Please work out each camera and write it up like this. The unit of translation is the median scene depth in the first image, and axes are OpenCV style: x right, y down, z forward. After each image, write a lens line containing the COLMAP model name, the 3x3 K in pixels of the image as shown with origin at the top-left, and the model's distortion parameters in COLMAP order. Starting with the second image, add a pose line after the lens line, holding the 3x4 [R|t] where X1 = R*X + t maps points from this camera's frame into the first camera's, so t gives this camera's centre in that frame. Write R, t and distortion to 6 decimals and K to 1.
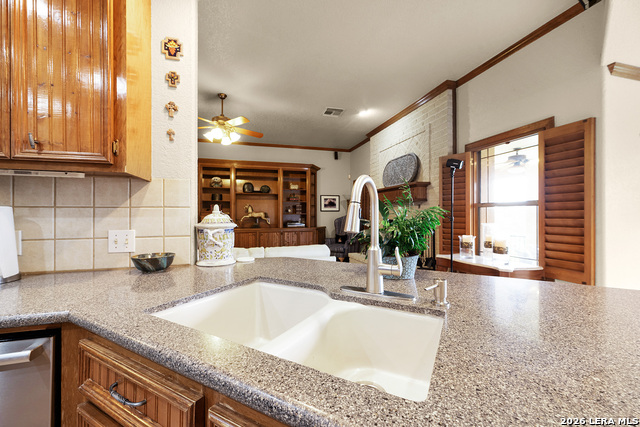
lens RADIAL K [[265.4, 0, 320.2], [0, 265.4, 213.8], [0, 0, 1]] dist [0.000155, 0.000031]
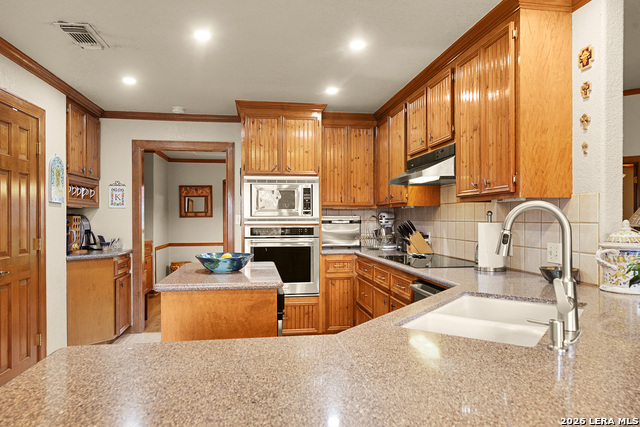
lens RADIAL K [[440.5, 0, 320.3], [0, 440.5, 214.6], [0, 0, 1]] dist [-0.000800, -0.000206]
pose [[-0.128178, 0.001425, -0.991750, 1.155025], [0.008865, 0.999961, 0.000291, -0.063642], [0.991712, -0.008755, -0.128186, 0.244933]]
